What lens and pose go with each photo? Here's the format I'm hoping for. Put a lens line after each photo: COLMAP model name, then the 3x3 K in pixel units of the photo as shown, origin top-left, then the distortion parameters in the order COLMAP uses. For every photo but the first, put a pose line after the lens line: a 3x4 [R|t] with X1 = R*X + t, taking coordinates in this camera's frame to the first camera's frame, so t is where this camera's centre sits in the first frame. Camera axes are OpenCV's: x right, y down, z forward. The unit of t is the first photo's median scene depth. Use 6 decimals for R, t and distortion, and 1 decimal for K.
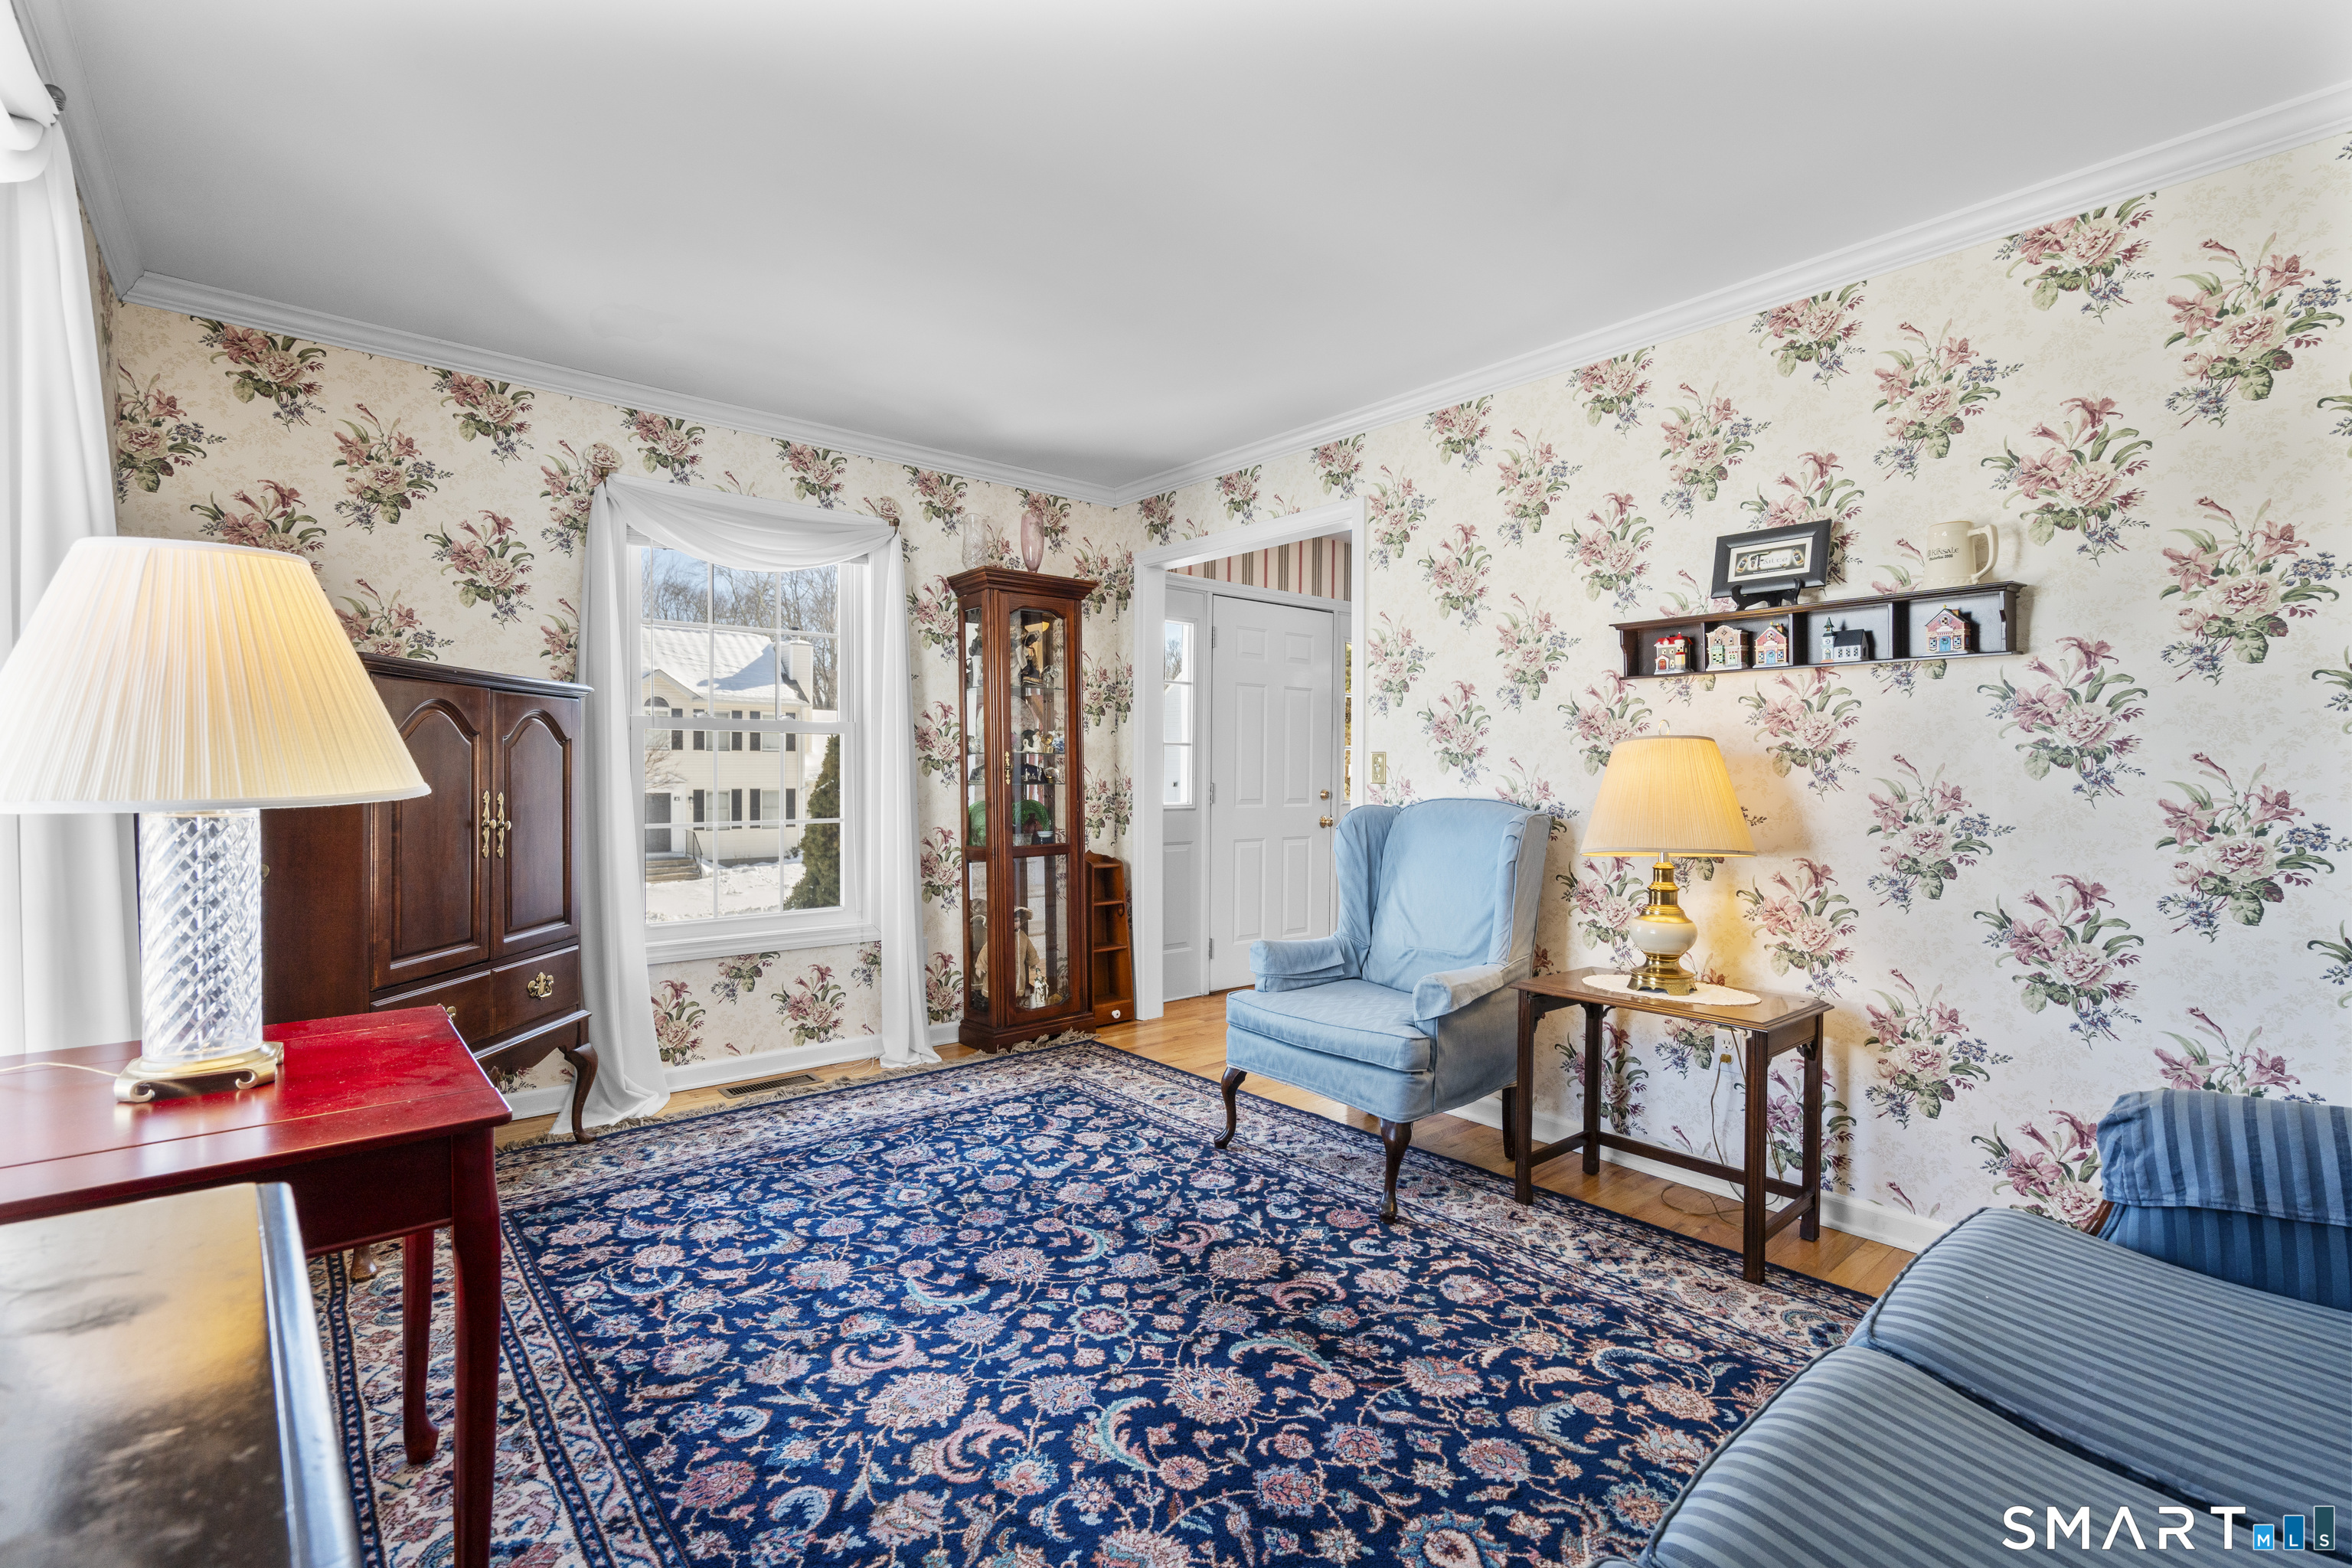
lens RADIAL K [[1060.1, 0, 1172.5], [0, 1060.1, 779.8], [0, 0, 1]] dist [-0.003131, 0.000729]
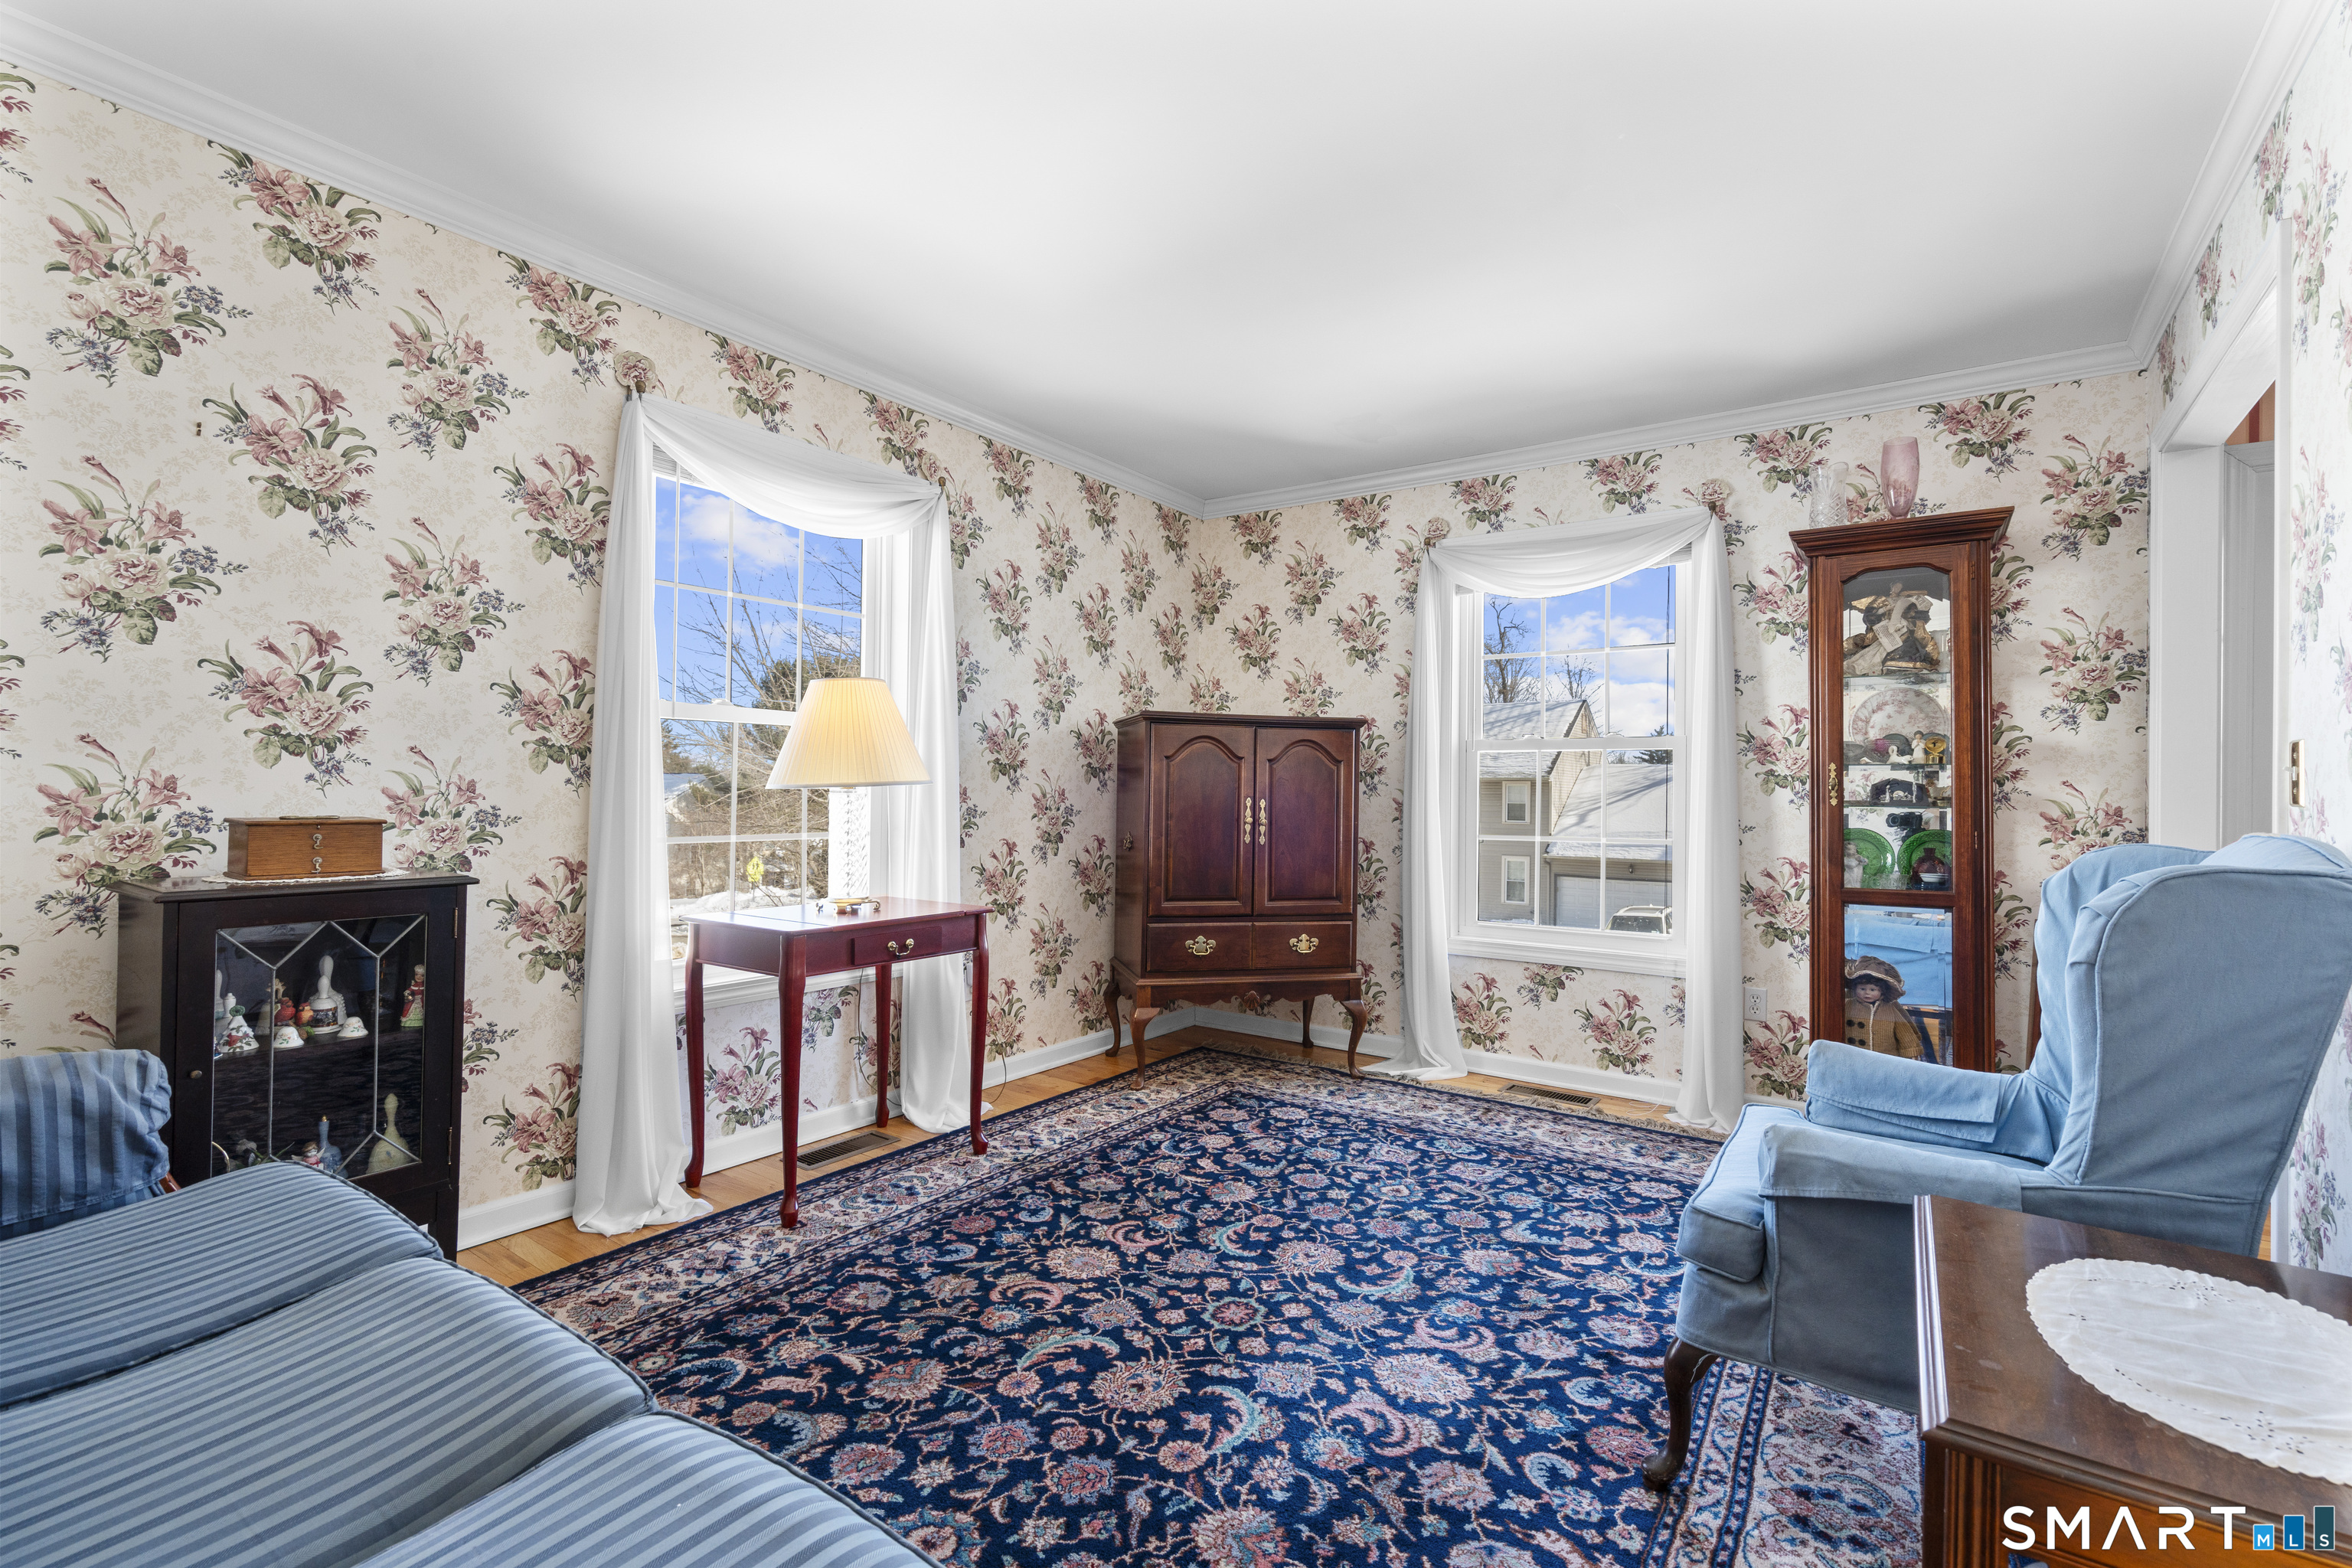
lens RADIAL K [[1060.1, 0, 1172.5], [0, 1060.1, 779.8], [0, 0, 1]] dist [-0.003131, 0.000729]
pose [[0.248291, -0.007138, -0.968659, 0.730567], [-0.016562, 0.999795, -0.011613, 0.003089], [0.968544, 0.018926, 0.248122, 0.533870]]
